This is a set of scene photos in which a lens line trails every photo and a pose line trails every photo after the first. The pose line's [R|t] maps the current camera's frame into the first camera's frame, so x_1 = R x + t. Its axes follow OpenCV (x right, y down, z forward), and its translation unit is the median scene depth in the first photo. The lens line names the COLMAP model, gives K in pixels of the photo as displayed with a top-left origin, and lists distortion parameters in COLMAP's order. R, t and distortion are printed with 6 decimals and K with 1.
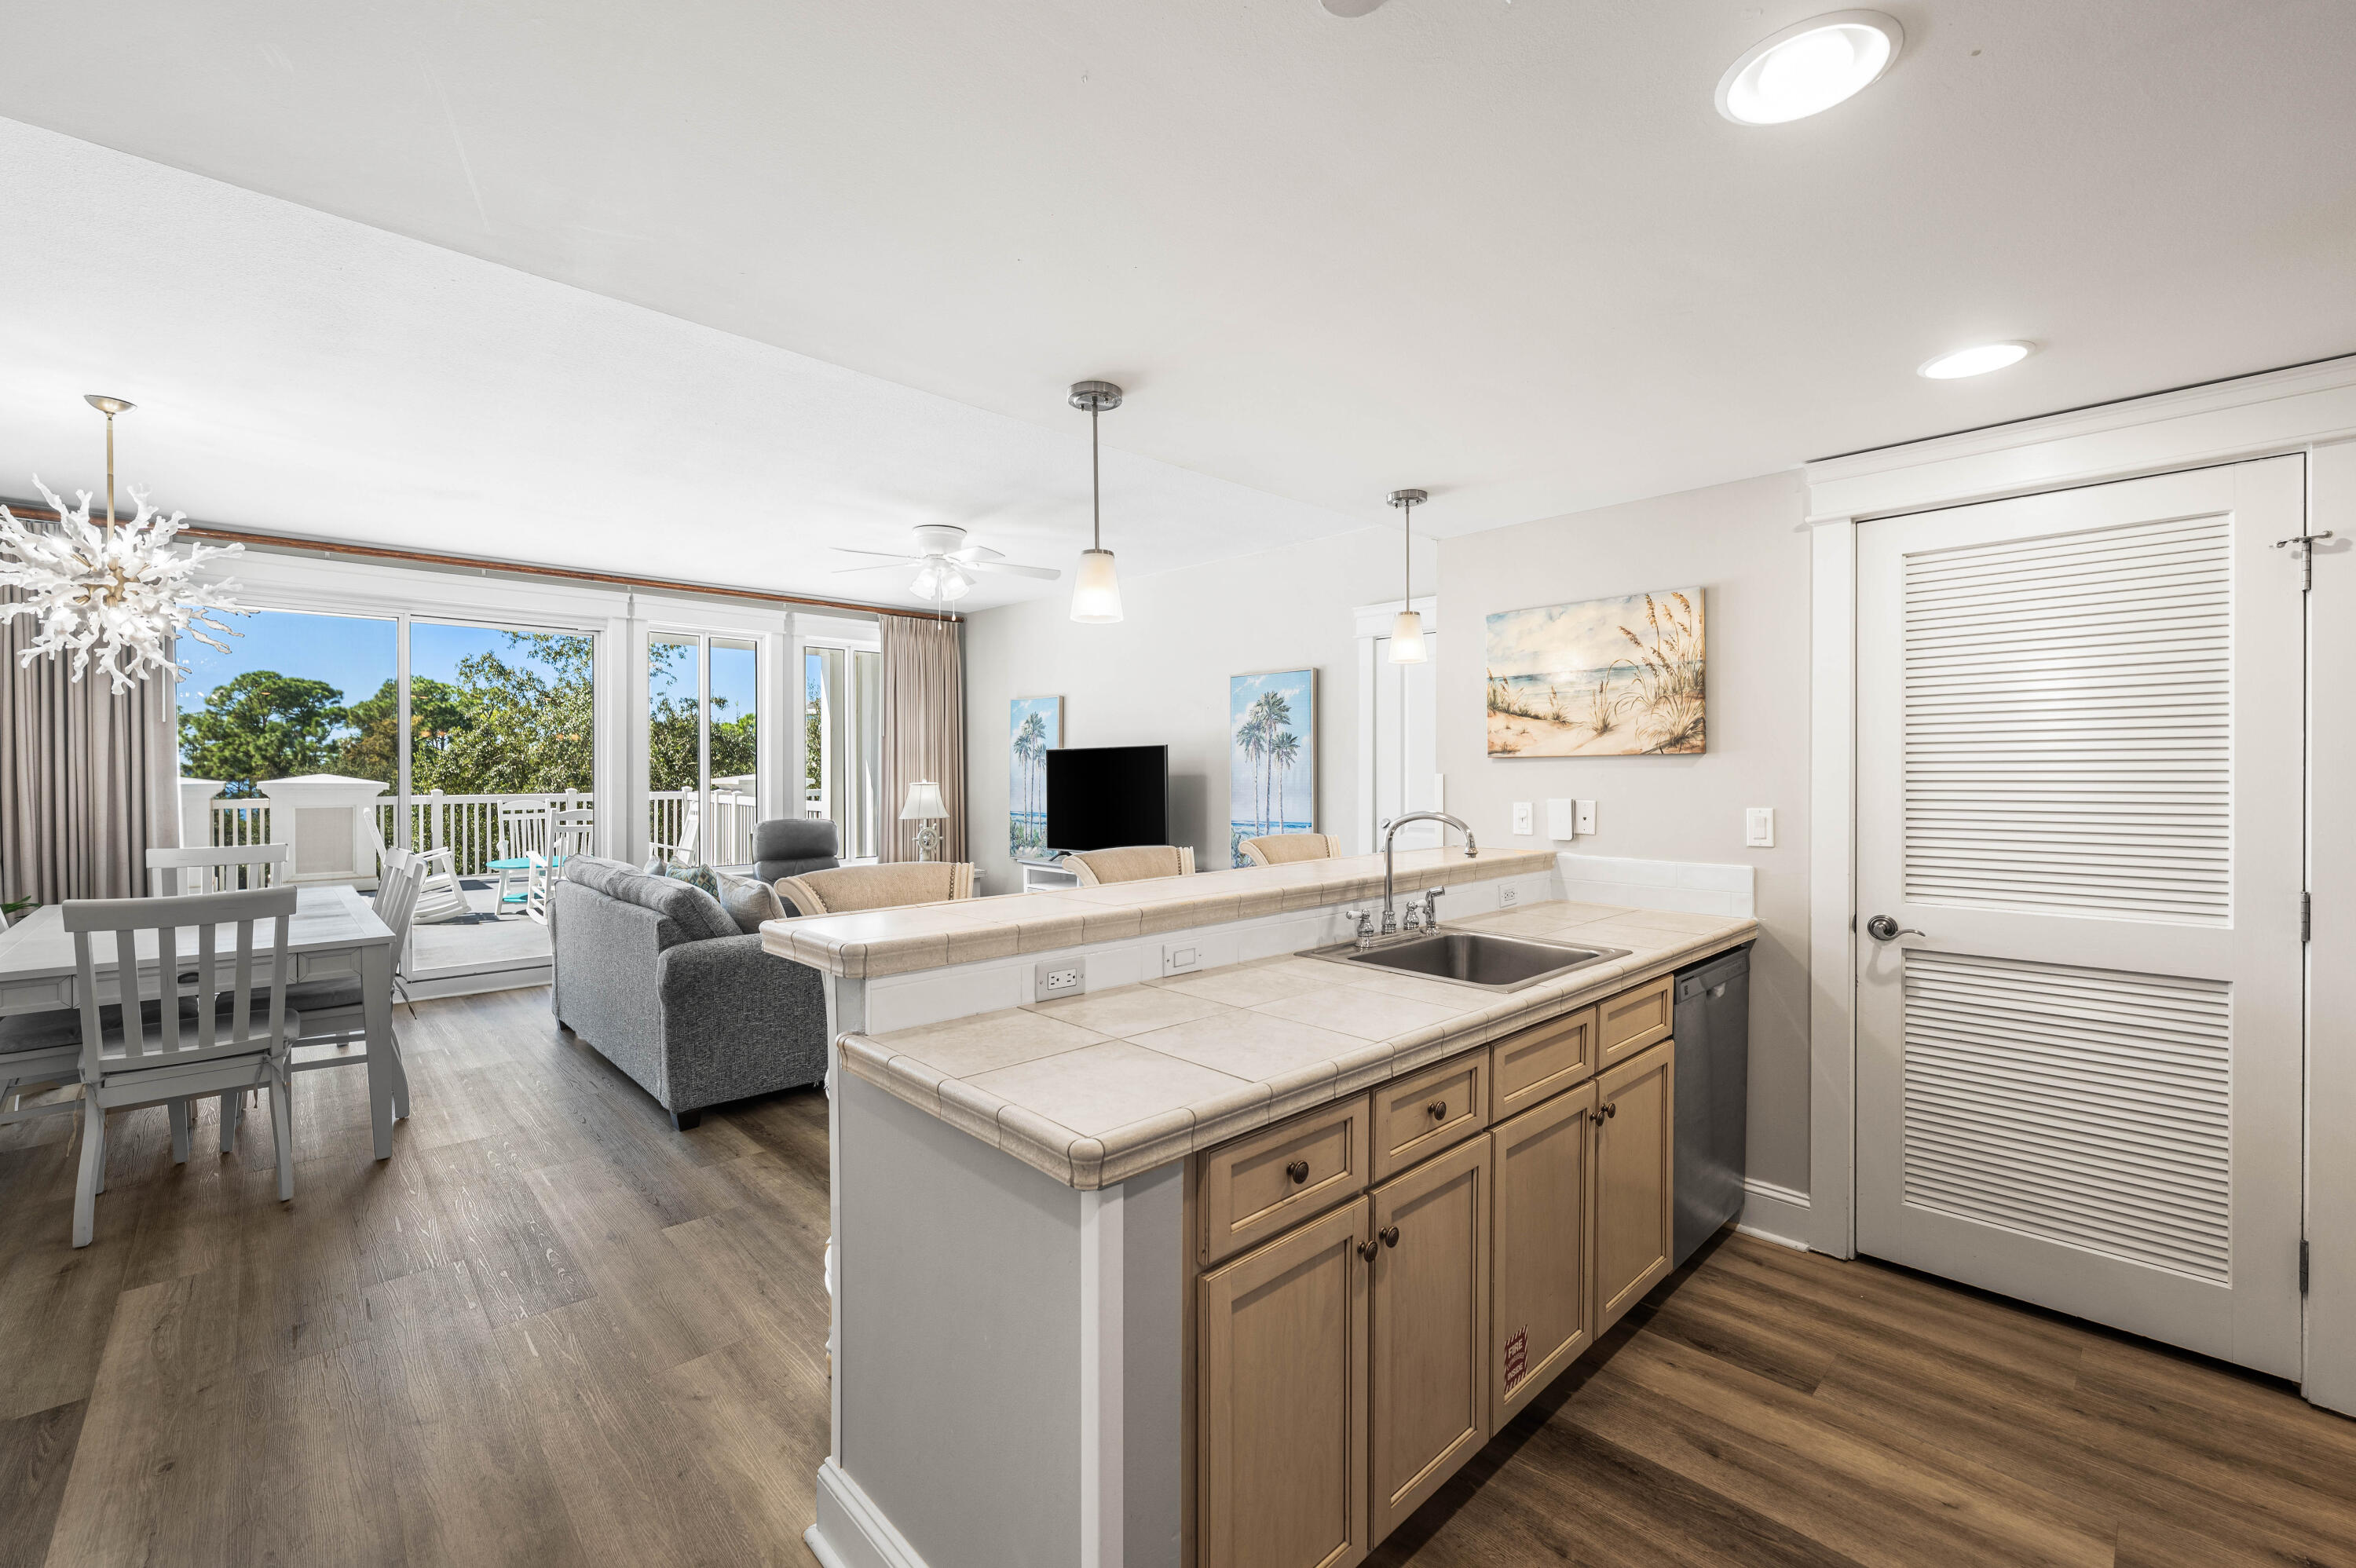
lens RADIAL K [[993.9, 0, 1185.2], [0, 993.9, 773.0], [0, 0, 1]] dist [-0.006025, -0.000140]
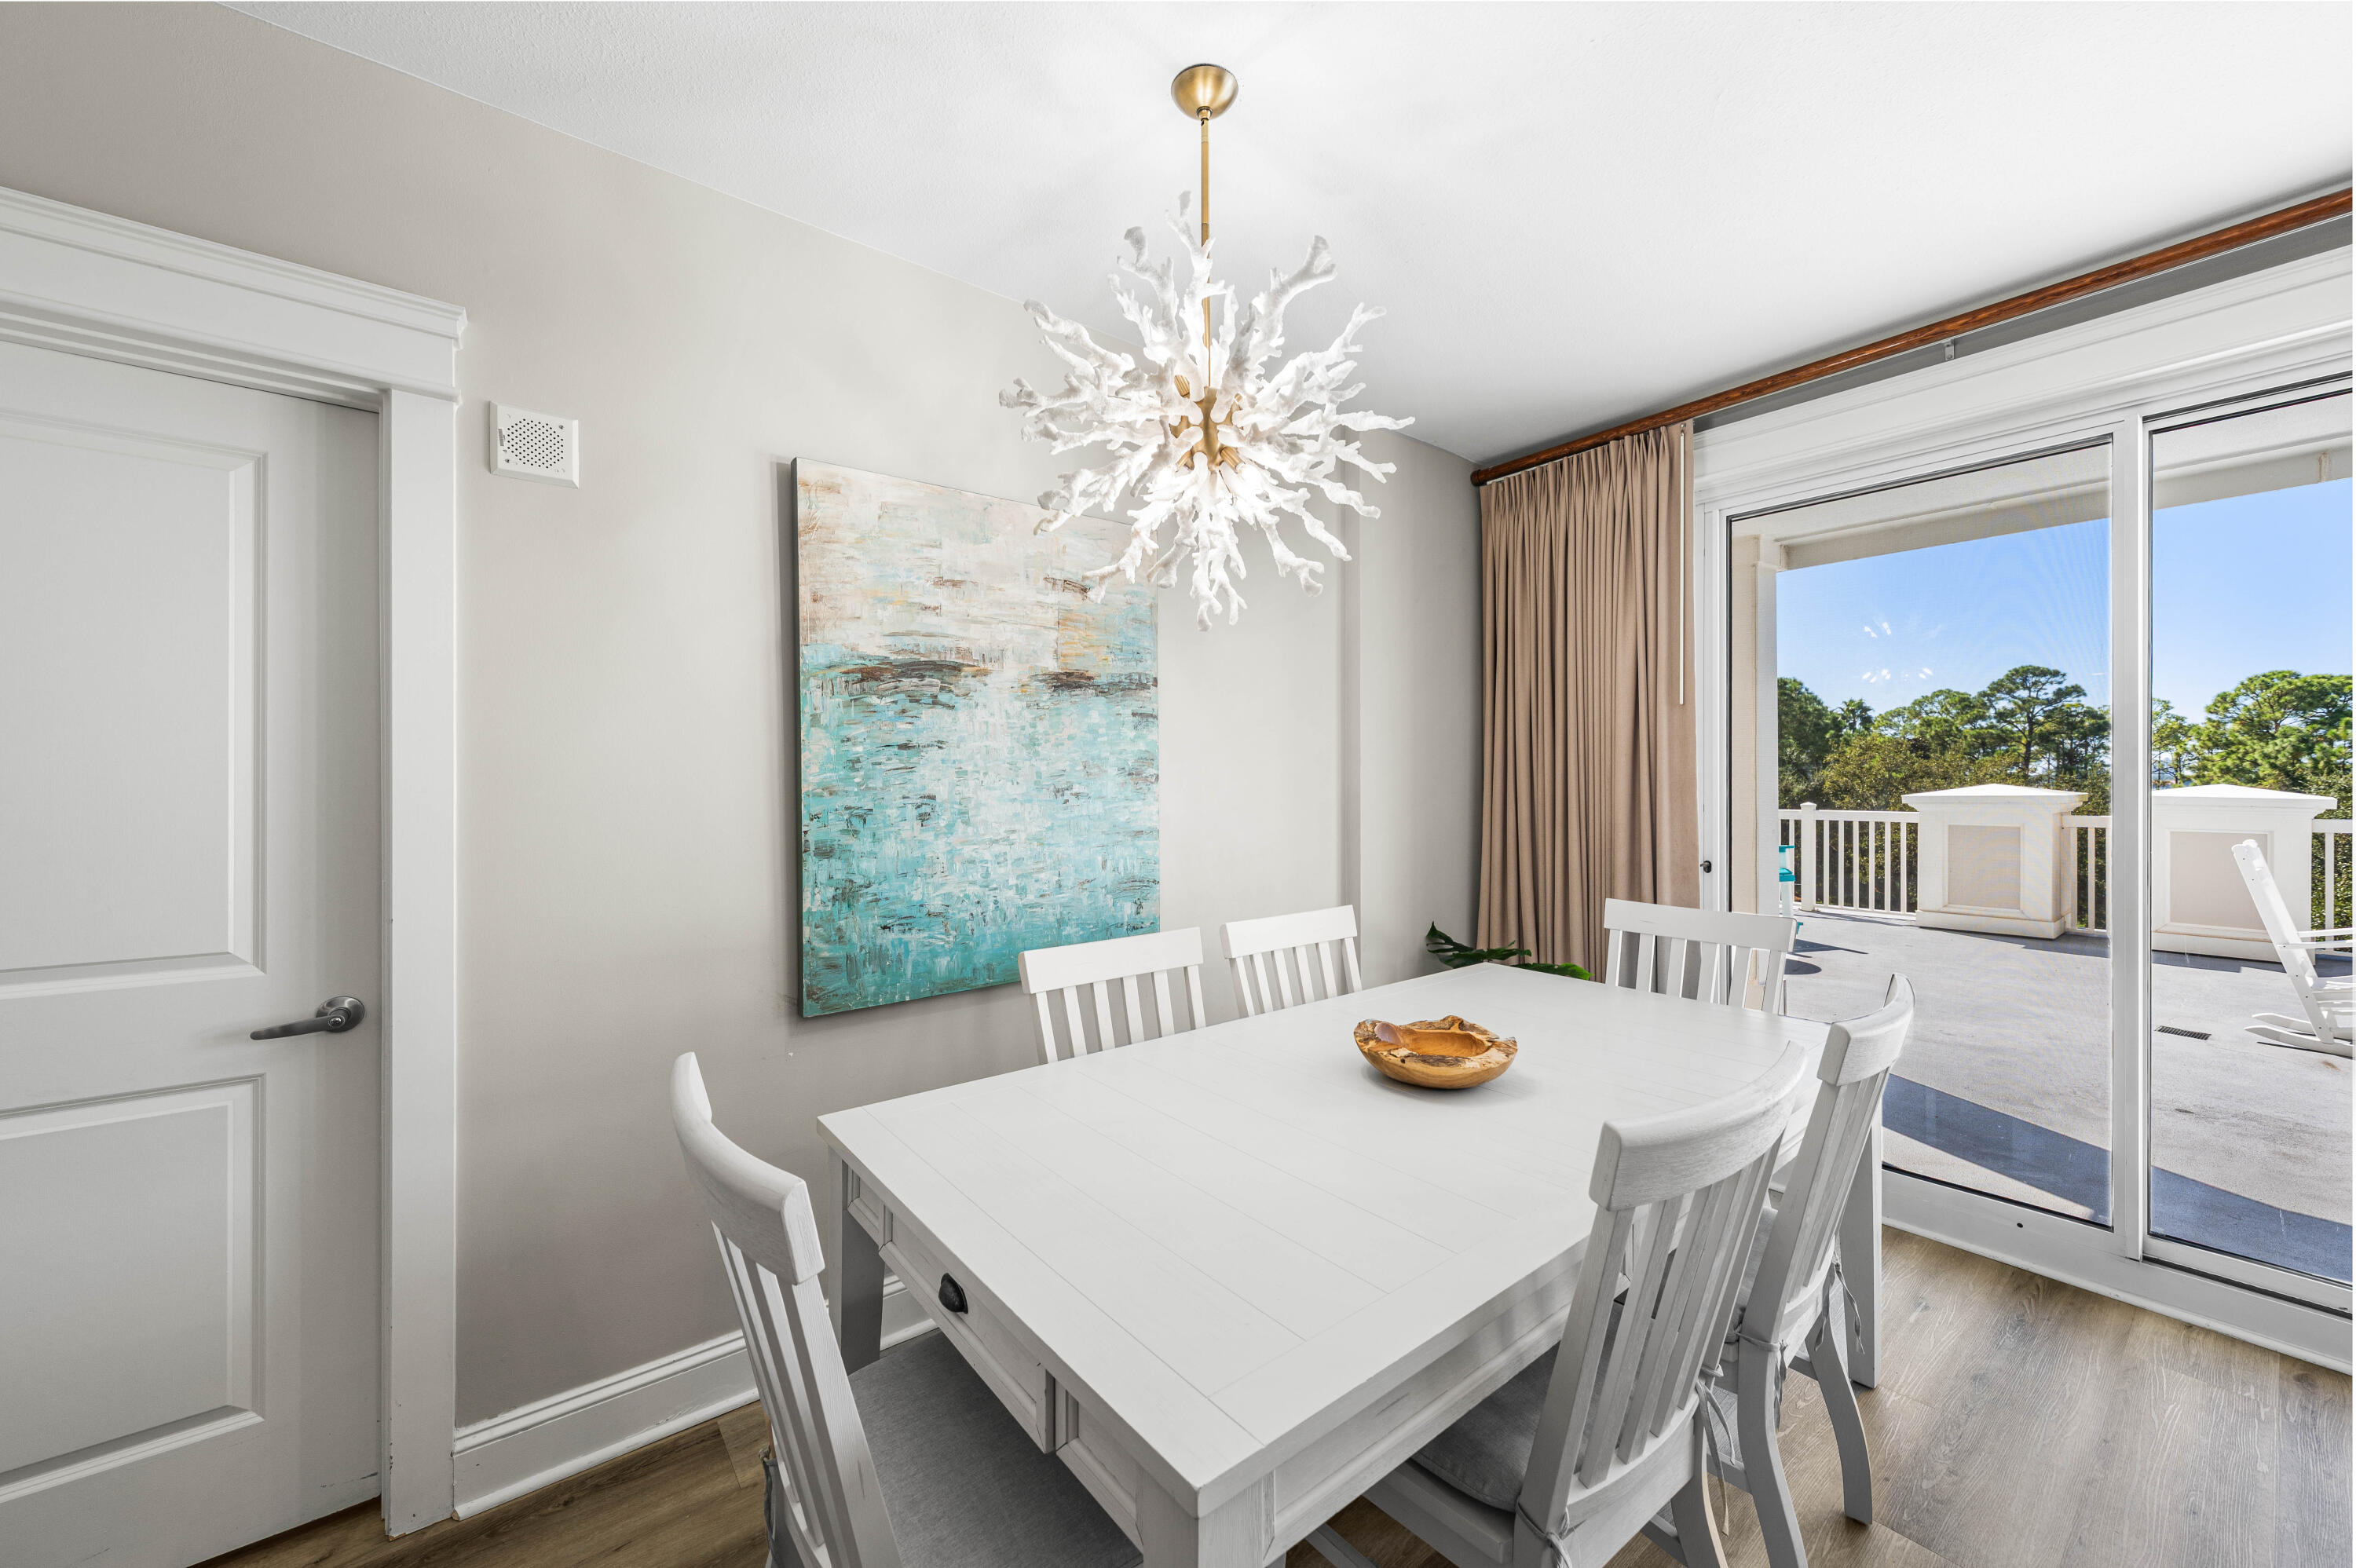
lens RADIAL K [[856.5, 0, 1164.9], [0, 856.5, 789.3], [0, 0, 1]] dist [-0.011004, 0.000154]
pose [[-0.118249, 0.010471, -0.992929, -0.282321], [-0.003664, 0.999933, 0.010982, 0.001484], [0.992977, 0.004937, -0.118202, 0.483034]]
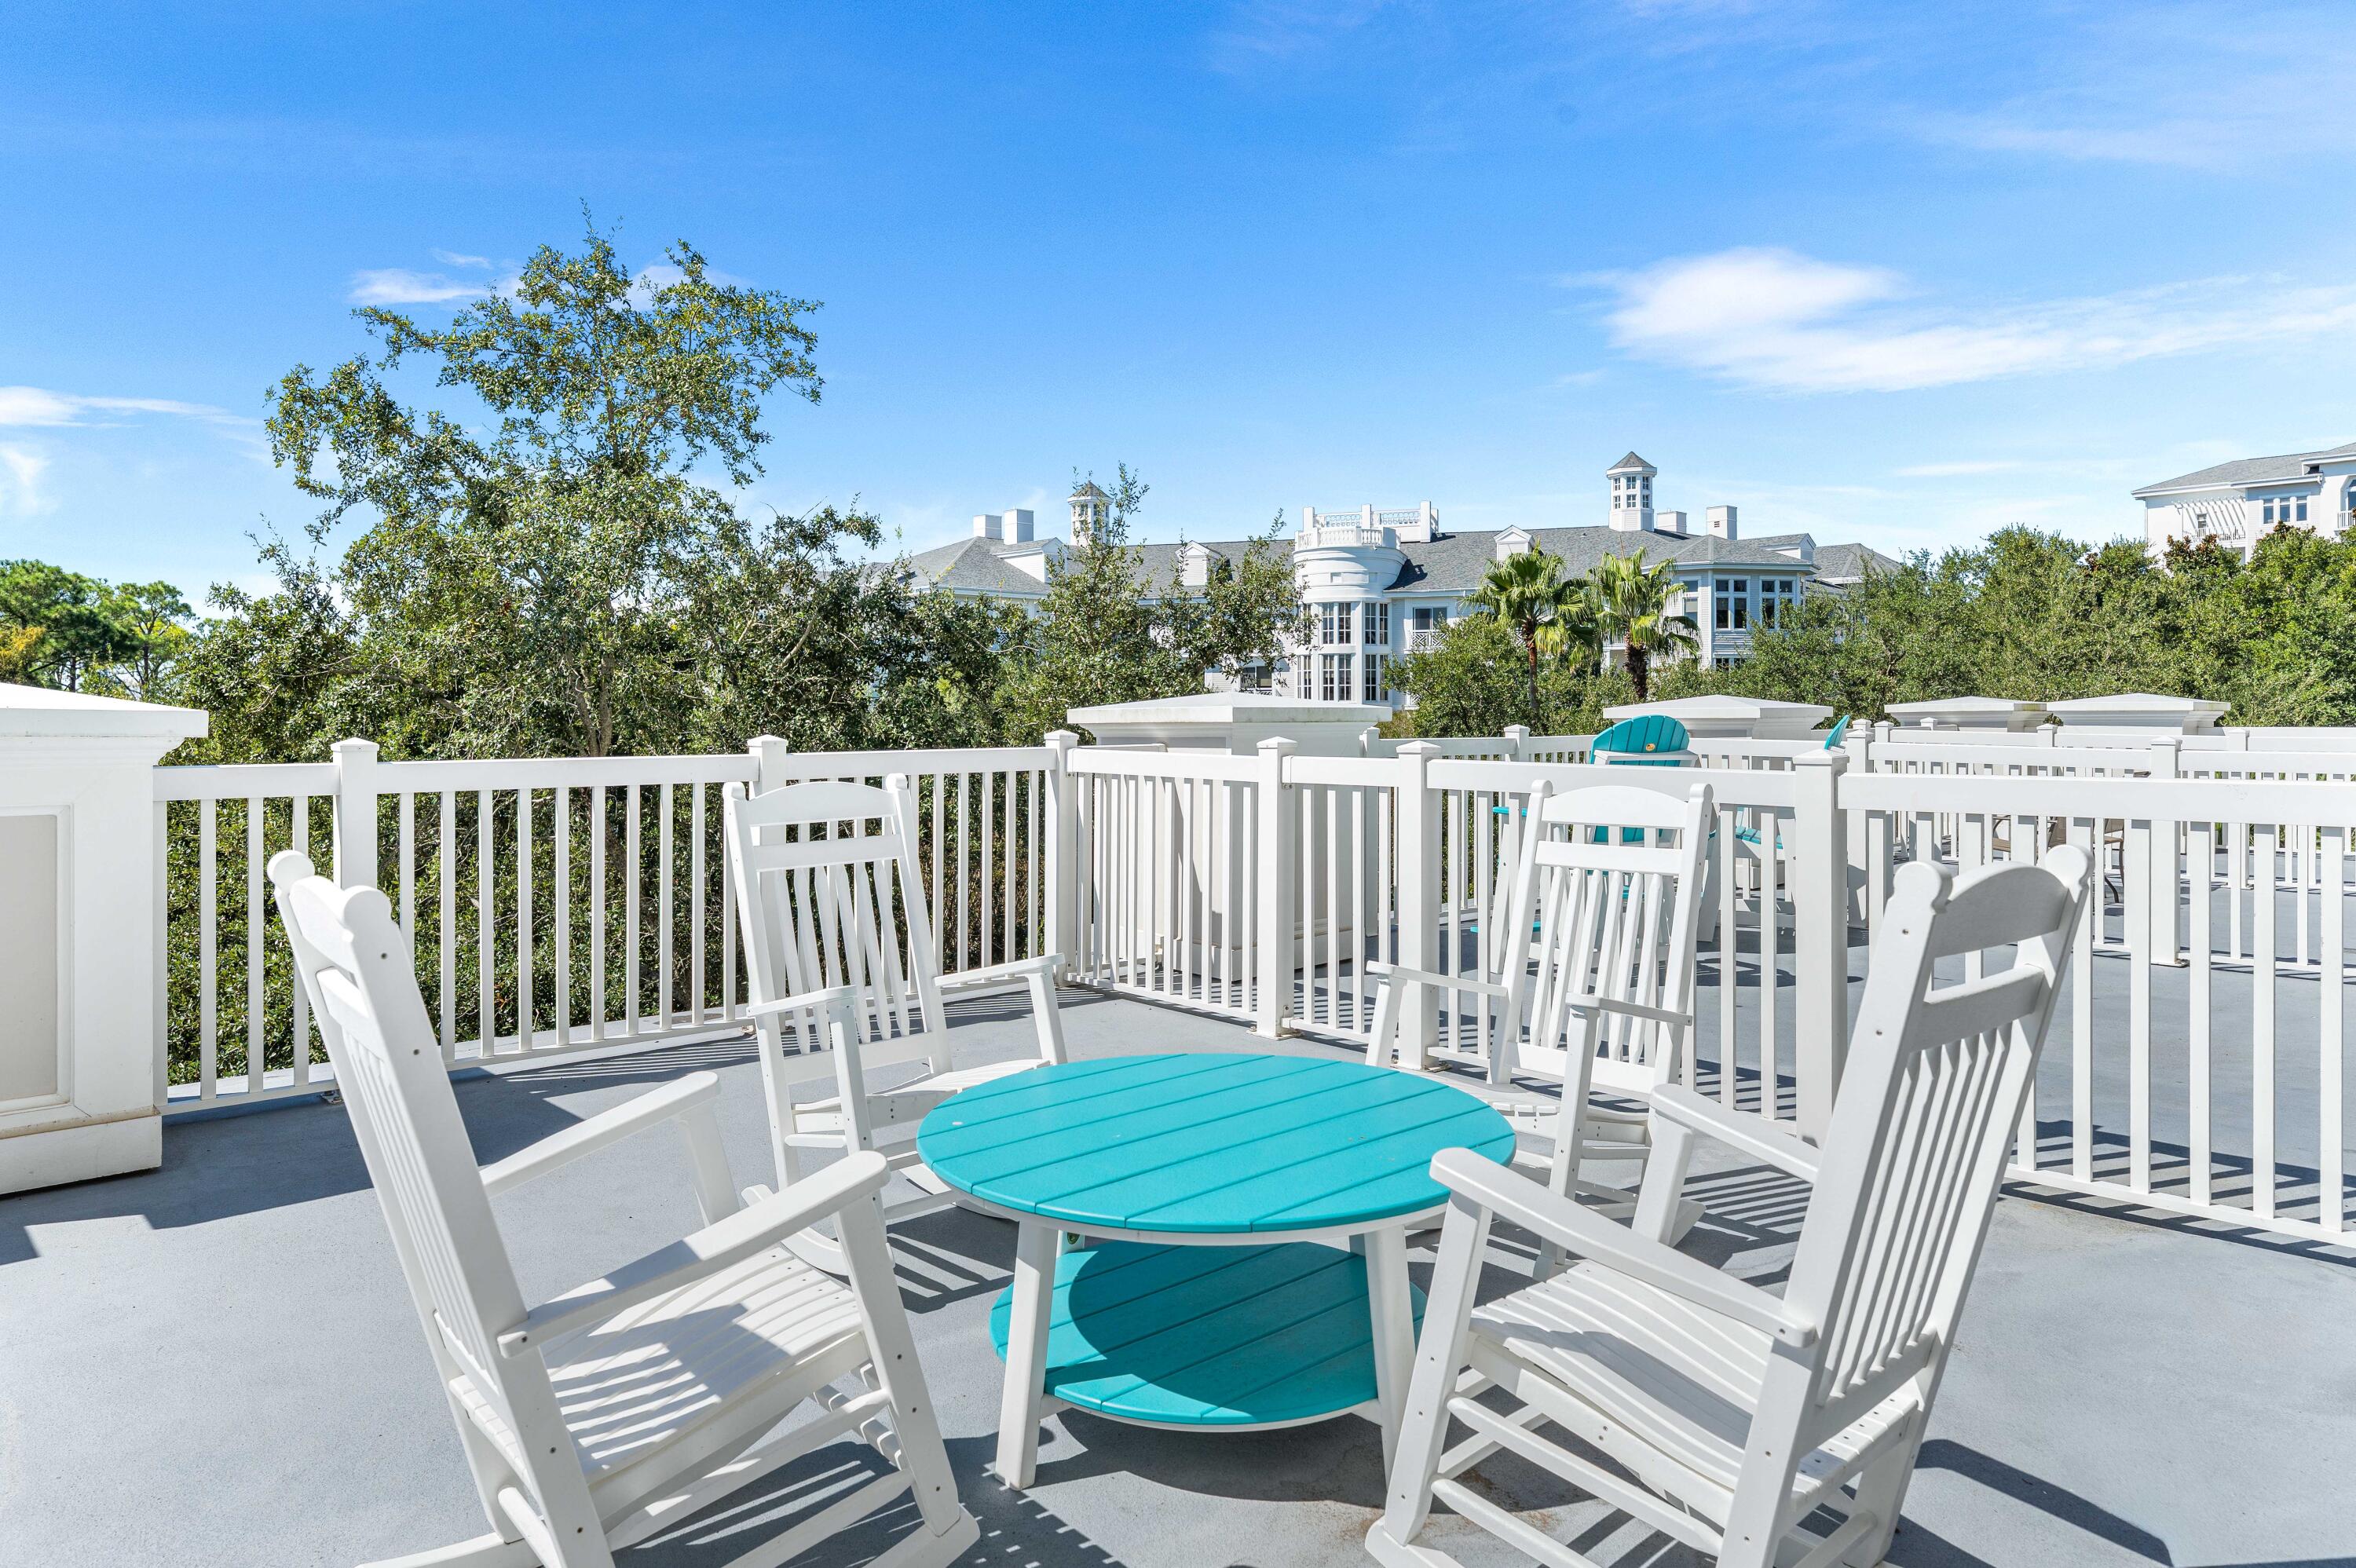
lens RADIAL K [[1465.3, 0, 1105.2], [0, 1465.3, 715.3], [0, 0, 1]] dist [-0.028142, -0.000930]
pose [[0.999973, -0.002846, -0.006734, -0.865239], [0.002783, 0.999952, -0.009380, 0.022758], [0.006761, 0.009361, 0.999933, 0.966091]]
